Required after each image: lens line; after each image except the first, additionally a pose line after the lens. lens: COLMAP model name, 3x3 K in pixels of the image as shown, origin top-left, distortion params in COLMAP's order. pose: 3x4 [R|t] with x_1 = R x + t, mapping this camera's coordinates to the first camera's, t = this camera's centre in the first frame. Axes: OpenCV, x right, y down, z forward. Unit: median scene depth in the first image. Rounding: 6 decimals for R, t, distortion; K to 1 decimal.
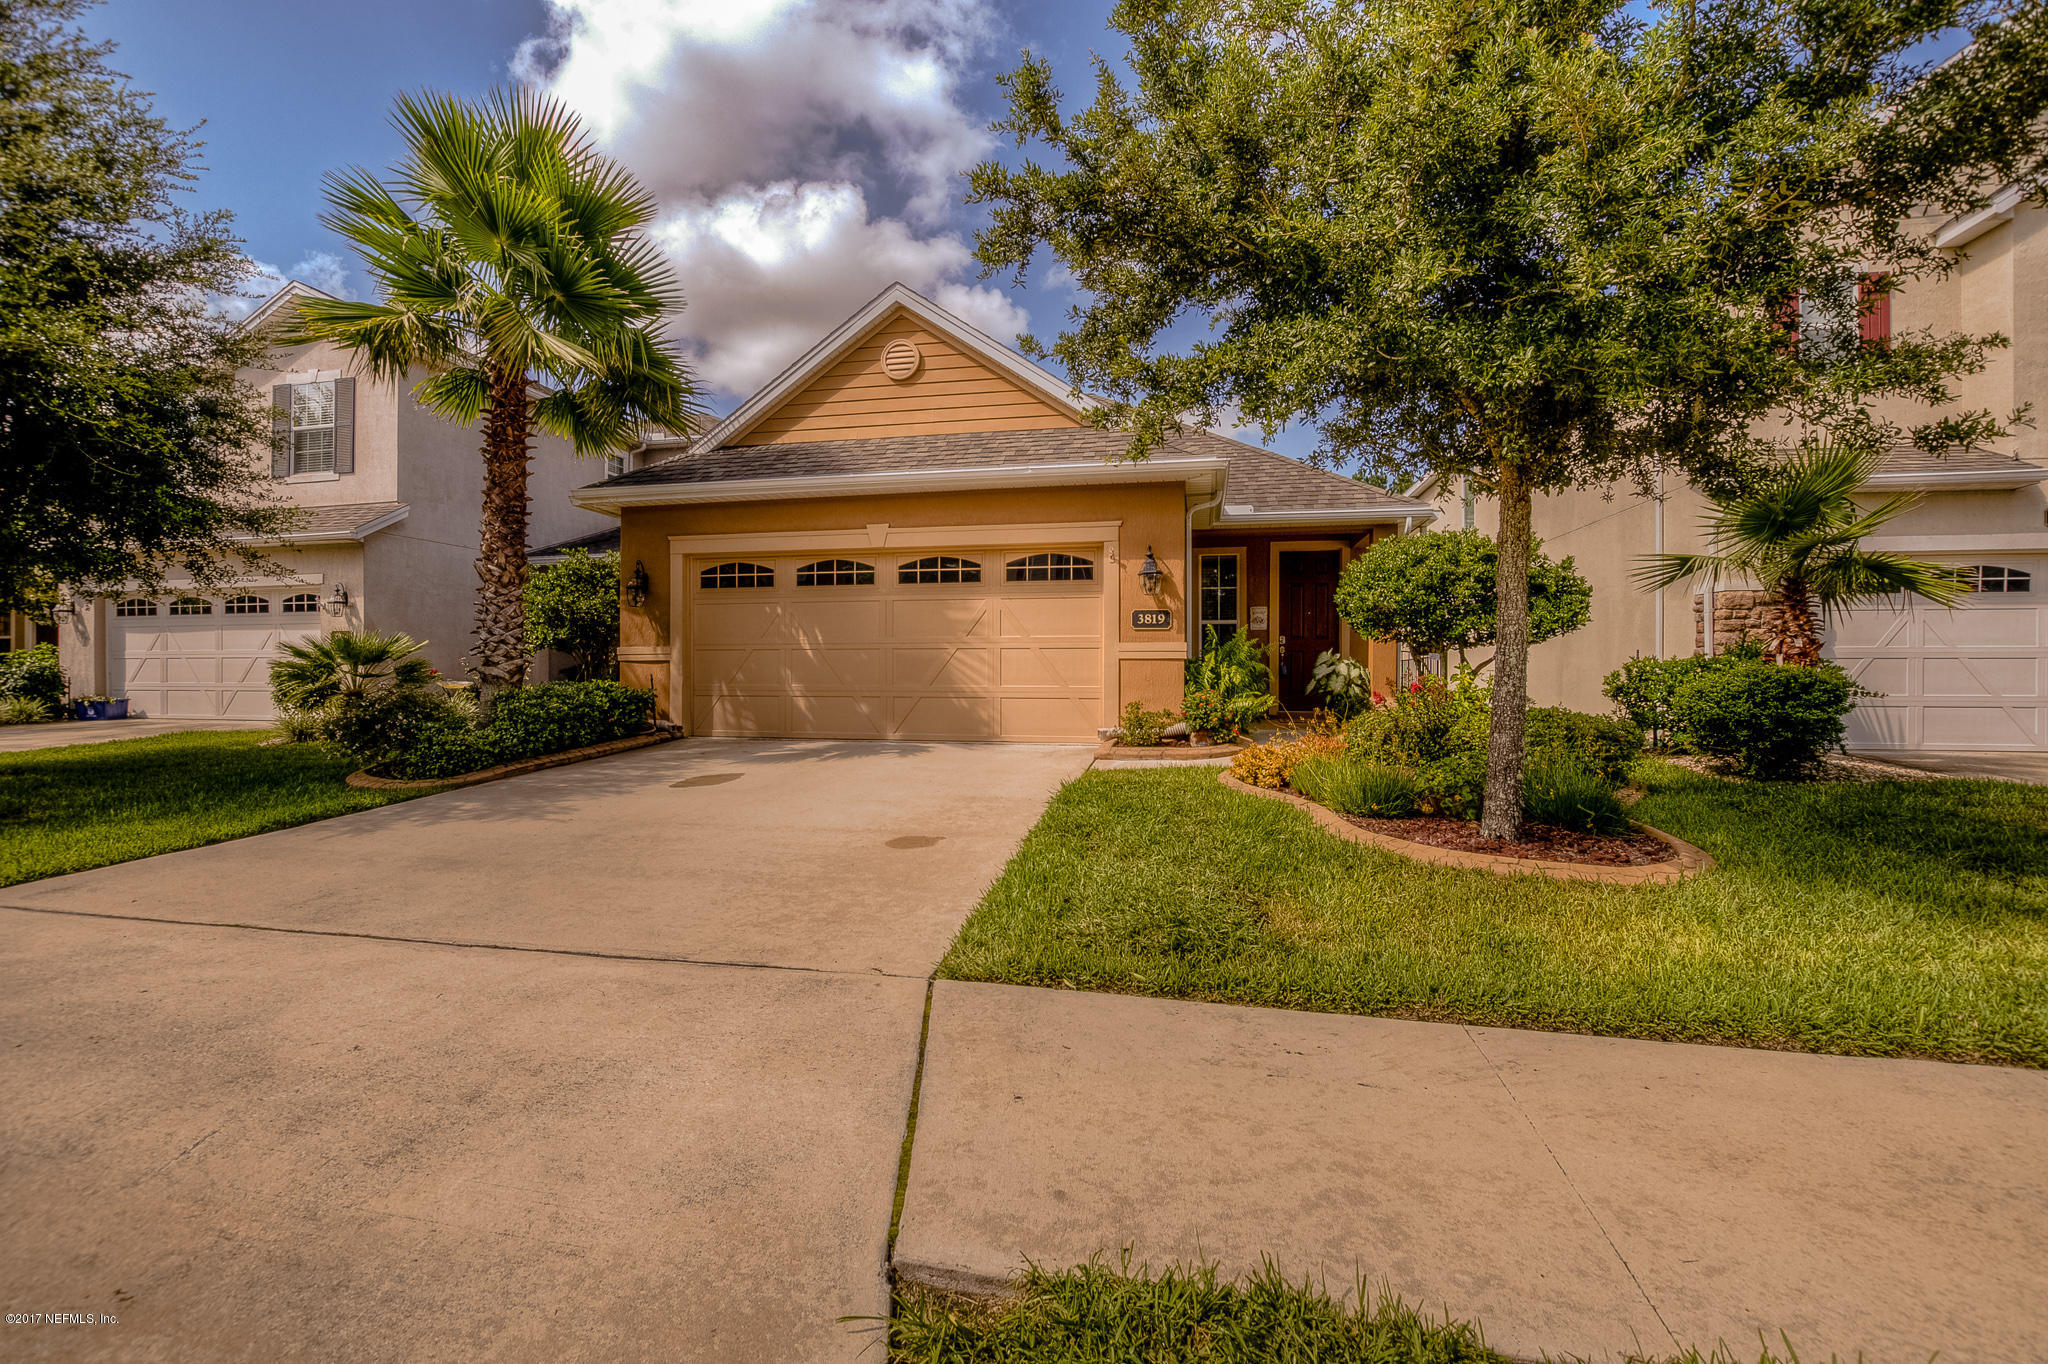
lens RADIAL K [[903.1, 0, 1035.9], [0, 903.1, 685.3], [0, 0, 1]] dist [-0.030199, 0.000456]
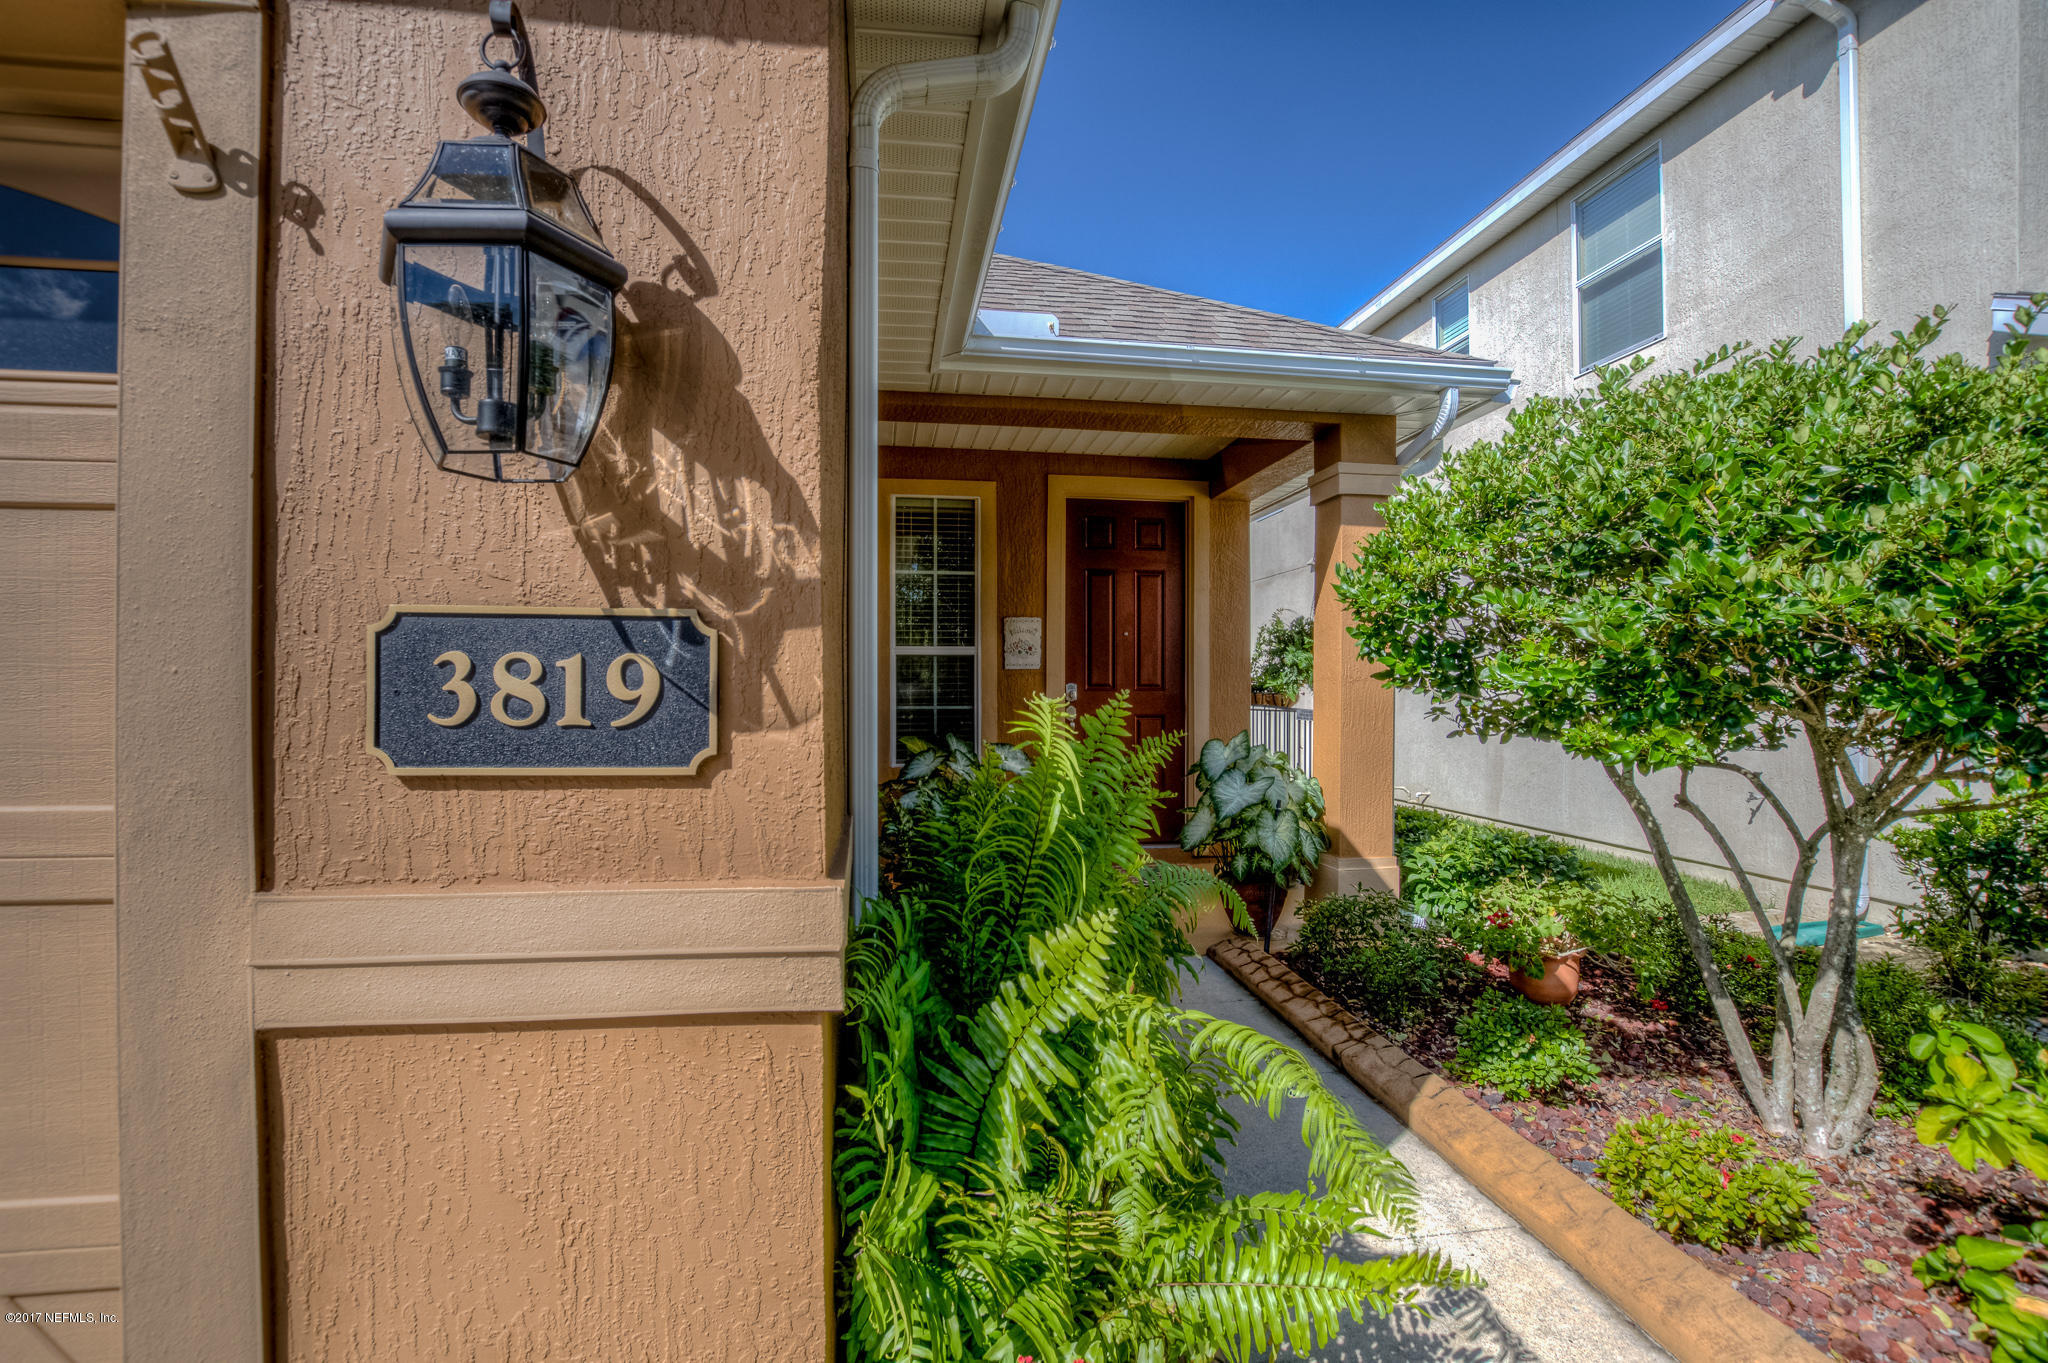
lens RADIAL K [[903.1, 0, 1035.9], [0, 903.1, 684.8], [0, 0, 1]] dist [-0.030199, 0.000456]
pose [[0.940030, -0.004377, 0.341065, 0.097638], [0.009988, 0.999842, -0.014697, -0.047232], [-0.340947, 0.017222, 0.939925, 0.574612]]
